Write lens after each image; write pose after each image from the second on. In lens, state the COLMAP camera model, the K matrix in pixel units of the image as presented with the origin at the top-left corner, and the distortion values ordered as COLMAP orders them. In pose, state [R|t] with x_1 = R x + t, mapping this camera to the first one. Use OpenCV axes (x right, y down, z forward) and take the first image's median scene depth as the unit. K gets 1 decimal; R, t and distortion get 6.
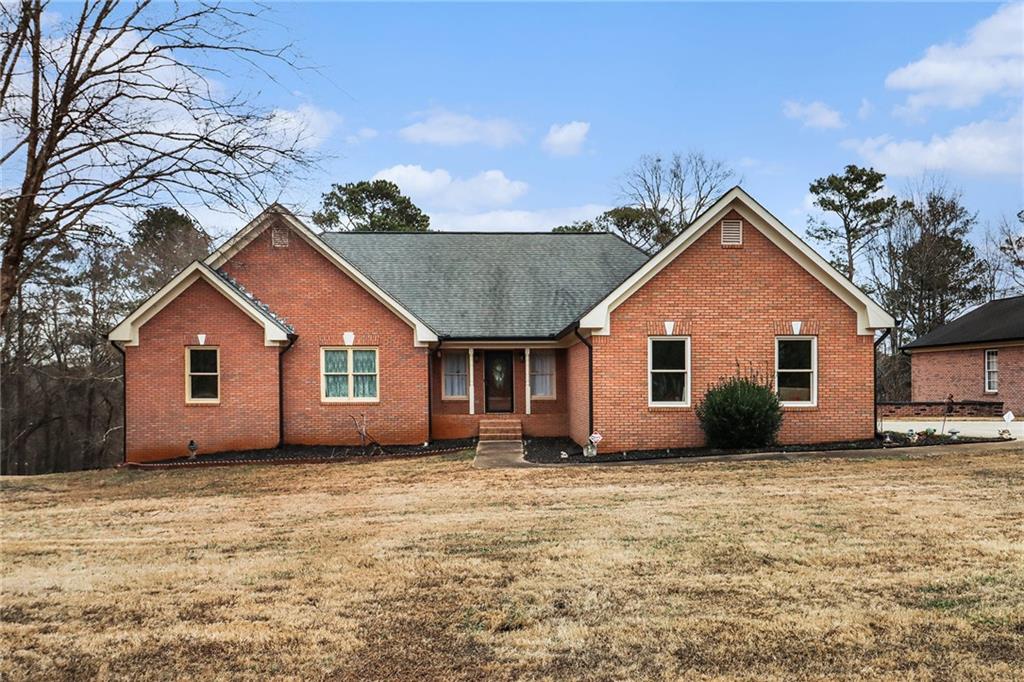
lens RADIAL K [[845.8, 0, 510.3], [0, 845.8, 367.2], [0, 0, 1]] dist [0.001830, 0.003943]
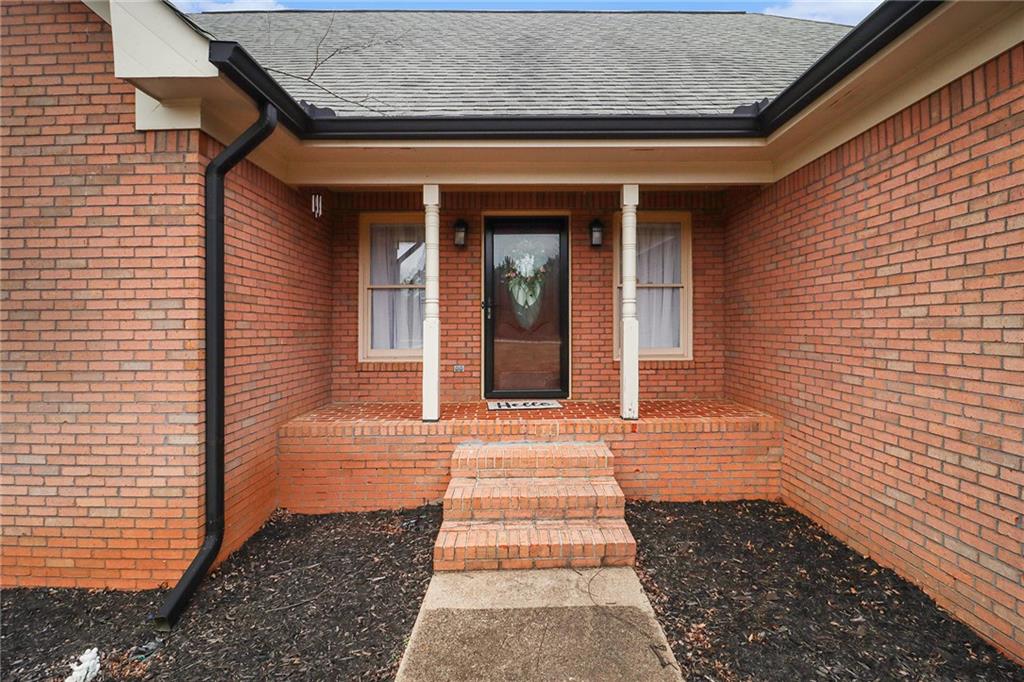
lens RADIAL K [[471.4, 0, 526.8], [0, 471.4, 329.5], [0, 0, 1]] dist [-0.000080, -0.000044]
pose [[0.999872, -0.003448, -0.015606, -0.010460], [0.003502, 0.999988, 0.003423, 0.024589], [0.015594, -0.003477, 0.999872, 0.786299]]
